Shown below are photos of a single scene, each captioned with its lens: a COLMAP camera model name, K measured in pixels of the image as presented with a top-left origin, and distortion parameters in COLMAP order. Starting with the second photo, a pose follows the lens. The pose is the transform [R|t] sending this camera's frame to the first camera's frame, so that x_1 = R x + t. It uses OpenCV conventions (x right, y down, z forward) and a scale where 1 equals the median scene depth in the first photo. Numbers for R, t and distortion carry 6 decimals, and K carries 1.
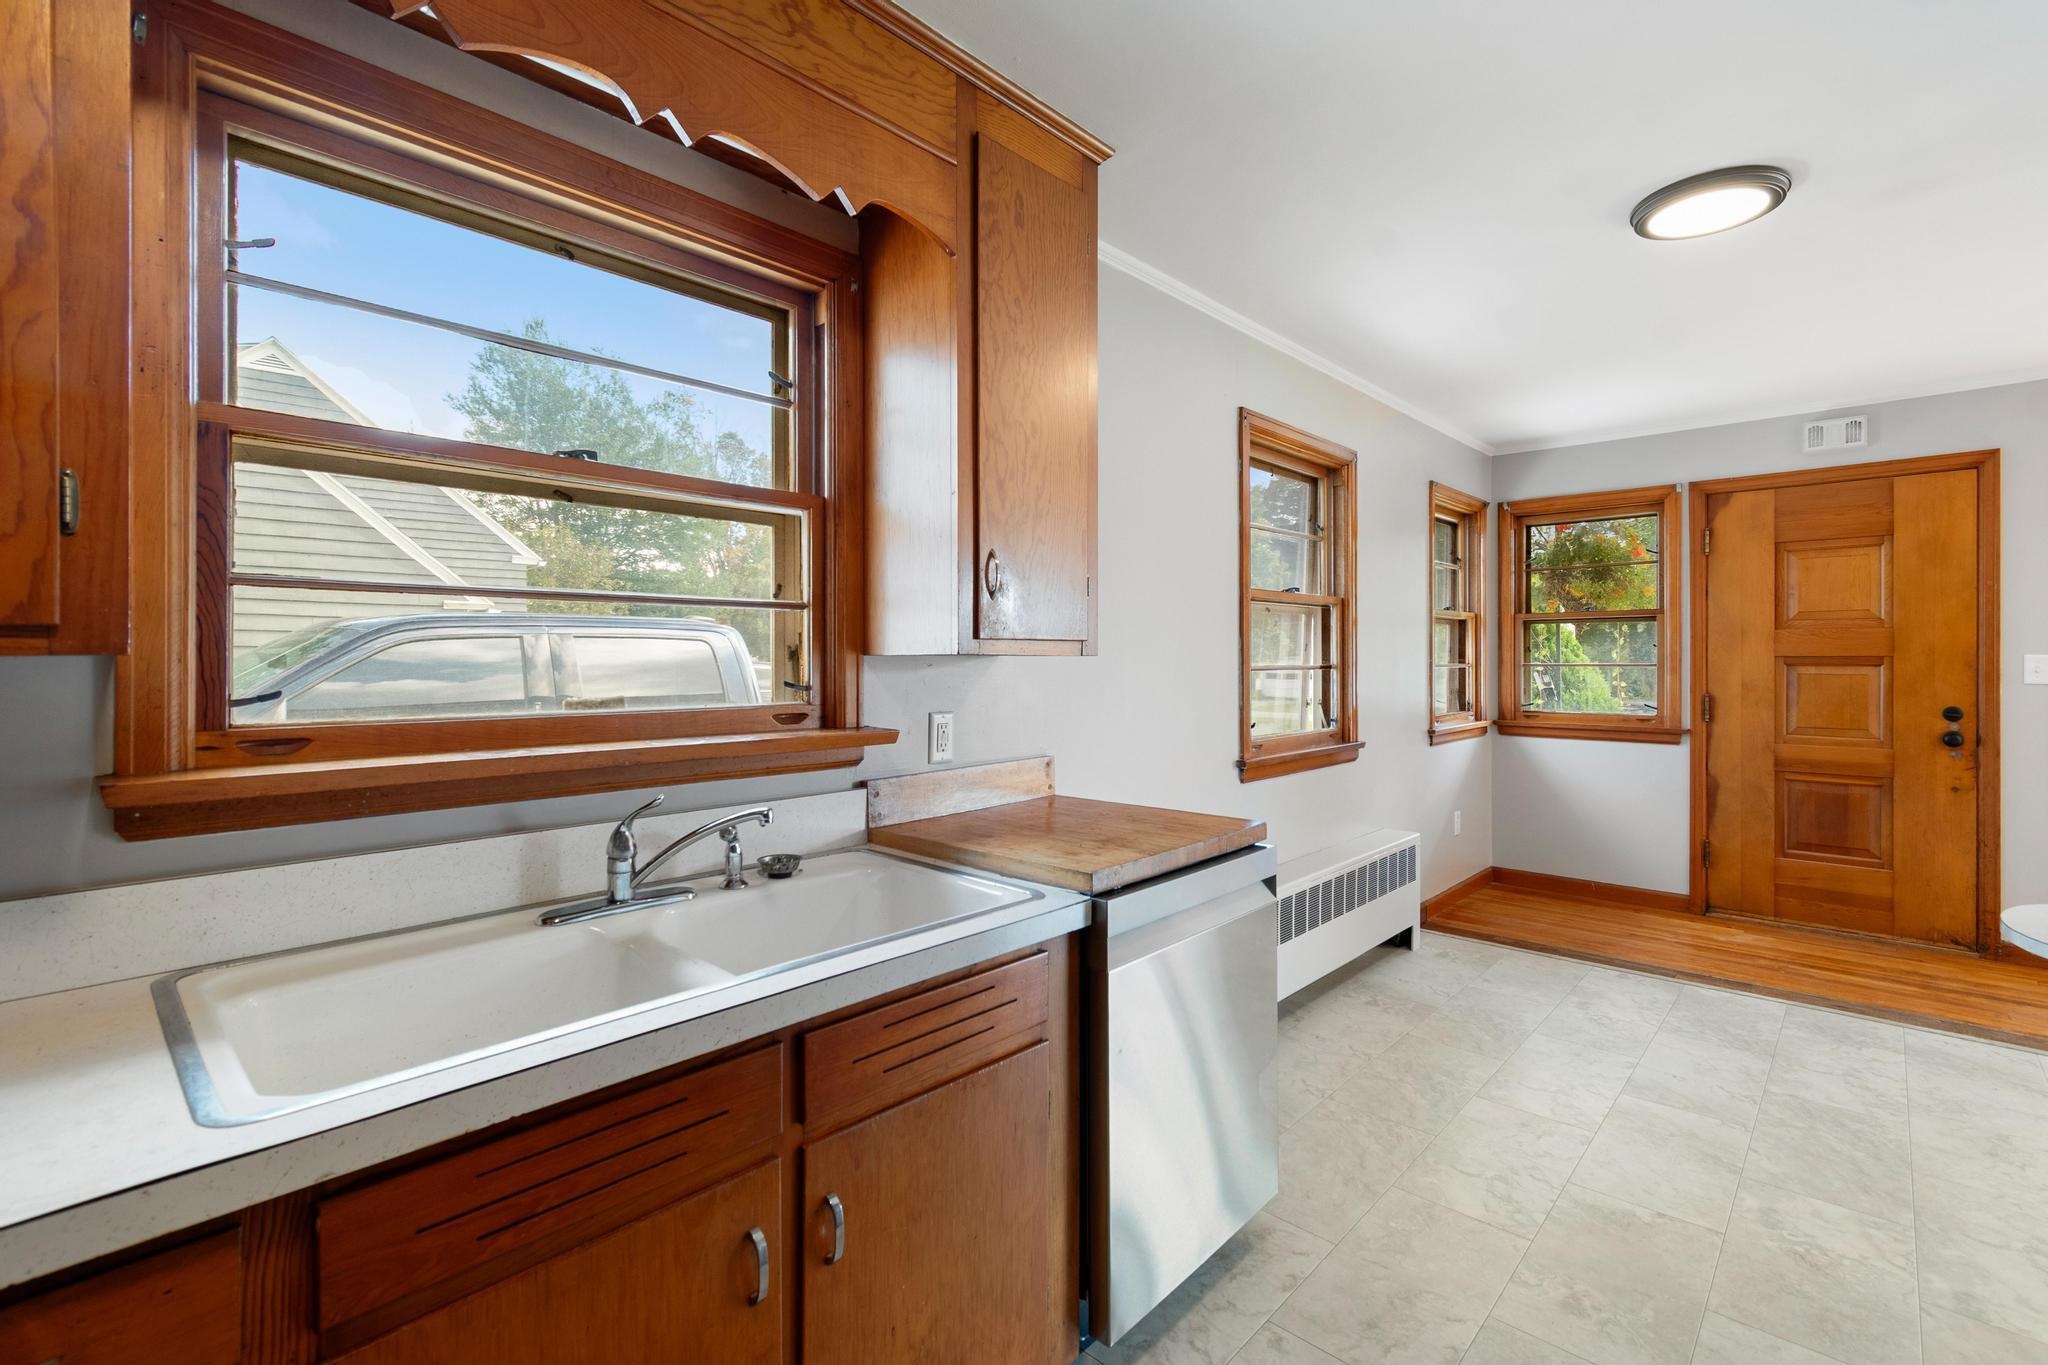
lens RADIAL K [[906.3, 0, 1031.0], [0, 906.3, 663.9], [0, 0, 1]] dist [0.005043, -0.003430]
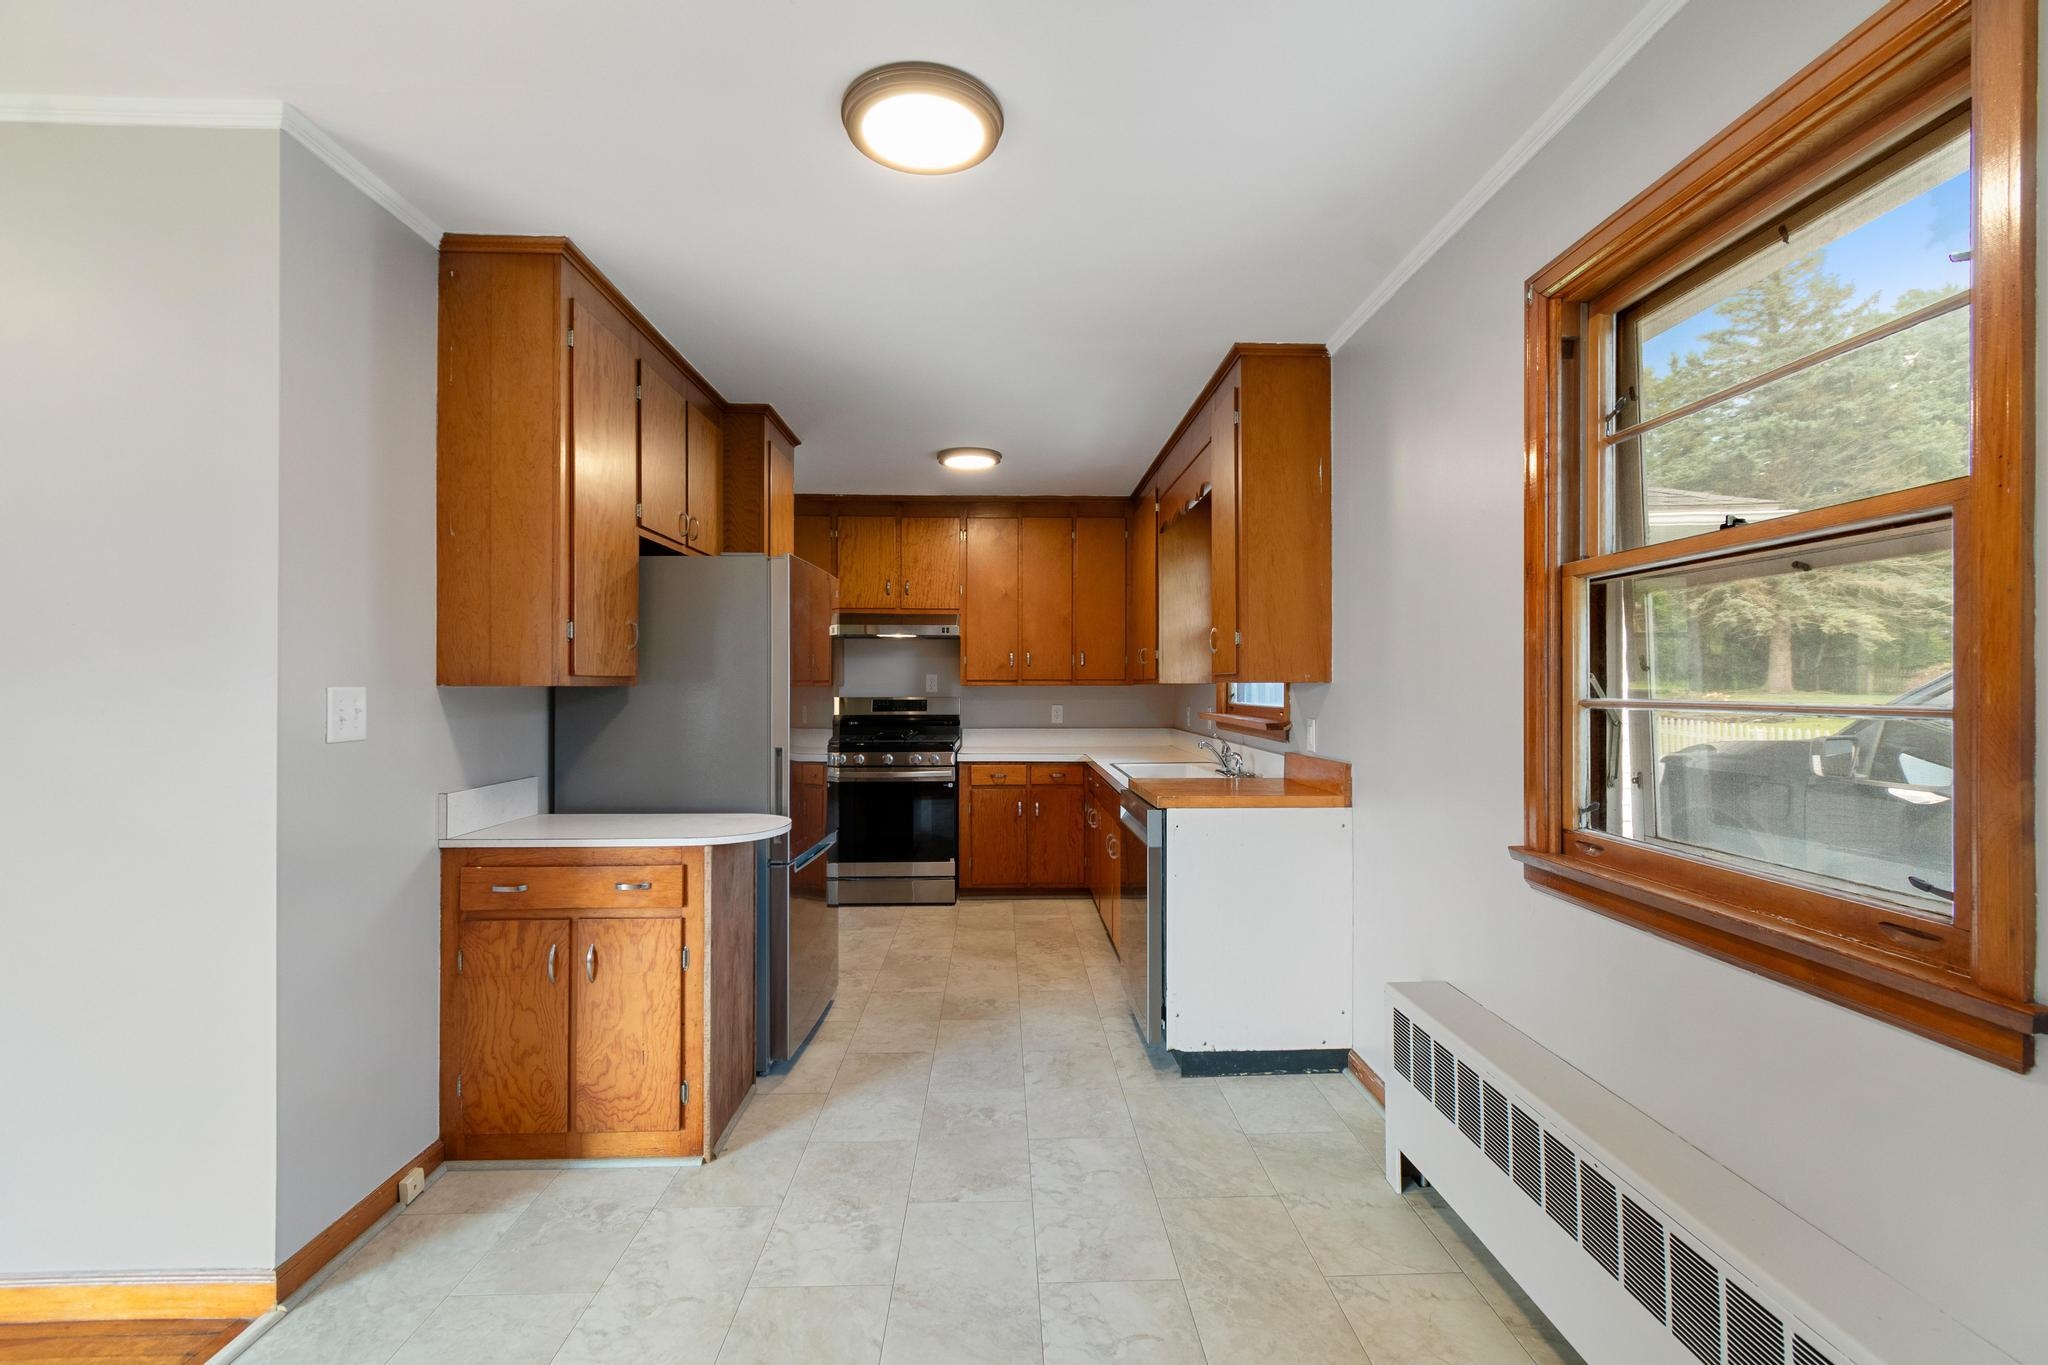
lens RADIAL K [[906.3, 0, 1037.8], [0, 906.3, 679.9], [0, 0, 1]] dist [0.005043, -0.003430]
pose [[-0.698329, -0.001654, -0.715775, 0.870078], [-0.002096, 0.999998, -0.000266, -0.007928], [0.715774, 0.001315, -0.698331, 1.133636]]
